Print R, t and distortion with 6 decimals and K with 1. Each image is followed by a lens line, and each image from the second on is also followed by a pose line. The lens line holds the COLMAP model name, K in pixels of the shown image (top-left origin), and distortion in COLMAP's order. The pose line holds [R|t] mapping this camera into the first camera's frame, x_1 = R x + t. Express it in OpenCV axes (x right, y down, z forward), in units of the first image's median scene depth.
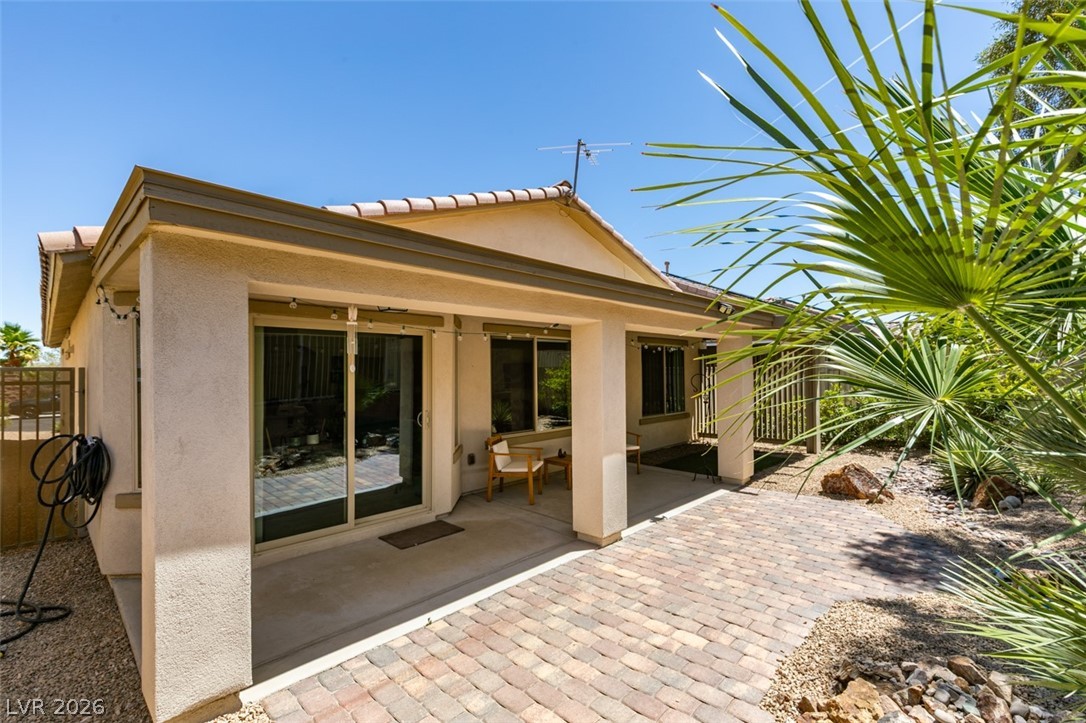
lens RADIAL K [[485.0, 0, 539.2], [0, 485.0, 366.4], [0, 0, 1]] dist [0.002476, -0.000711]
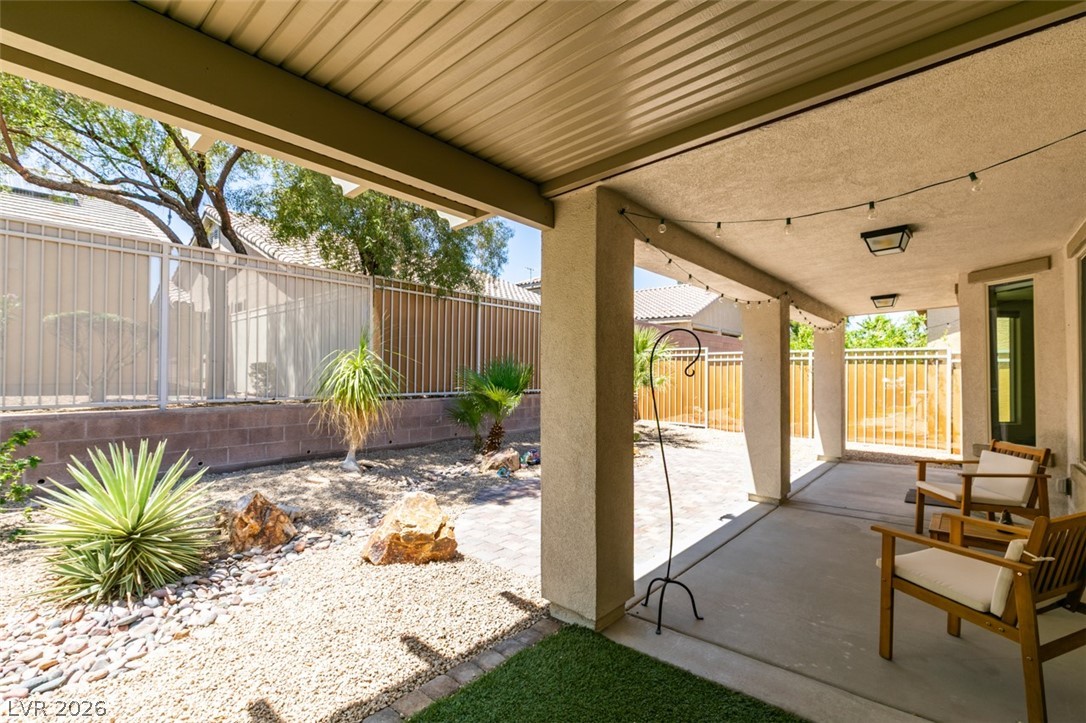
lens RADIAL K [[485.0, 0, 545.4], [0, 485.0, 365.8], [0, 0, 1]] dist [0.002476, -0.000711]
pose [[-0.998451, 0.000175, -0.055639, 0.696105], [0.001577, 0.999682, -0.025169, 0.079195], [0.055617, -0.025218, -0.998134, 2.100764]]
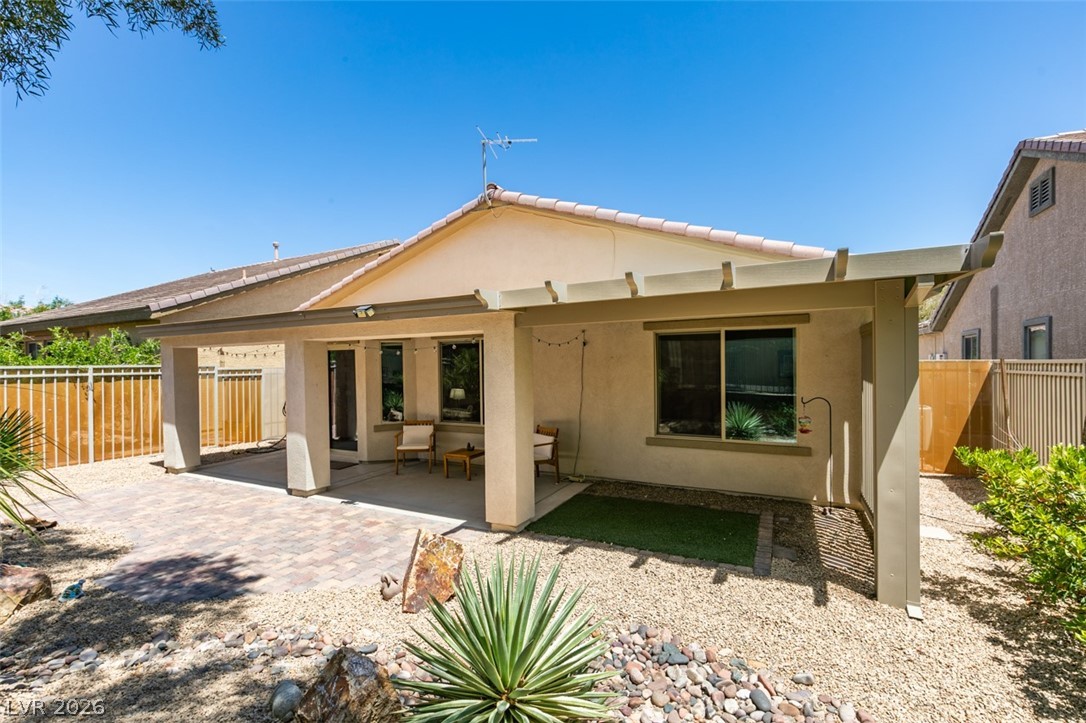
lens RADIAL K [[485.0, 0, 541.2], [0, 485.0, 367.1], [0, 0, 1]] dist [0.002476, -0.000711]
pose [[0.274145, 0.011312, -0.961622, 1.693239], [0.022602, 0.999579, 0.018202, -0.023741], [0.961423, -0.026724, 0.273774, 1.291526]]
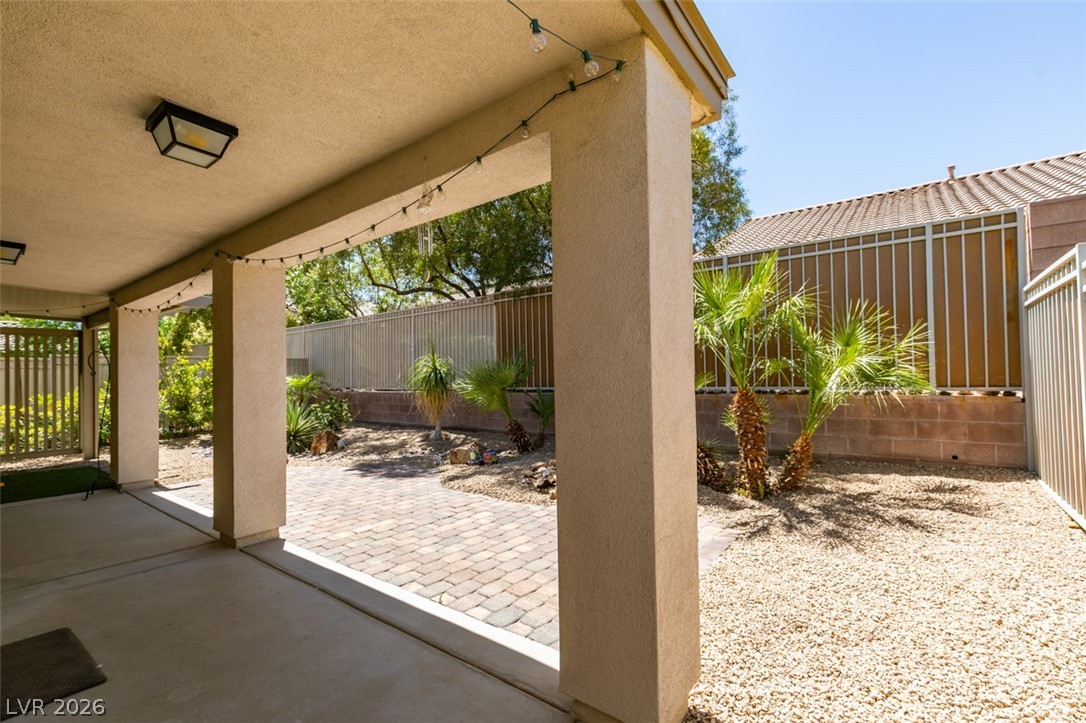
lens RADIAL K [[485.0, 0, 545.0], [0, 485.0, 364.2], [0, 0, 1]] dist [0.002476, -0.000711]
pose [[-0.114974, 0.033761, 0.992795, -0.740203], [0.009513, 0.999414, -0.032885, 0.101256], [-0.993323, 0.005664, -0.115228, 0.621886]]
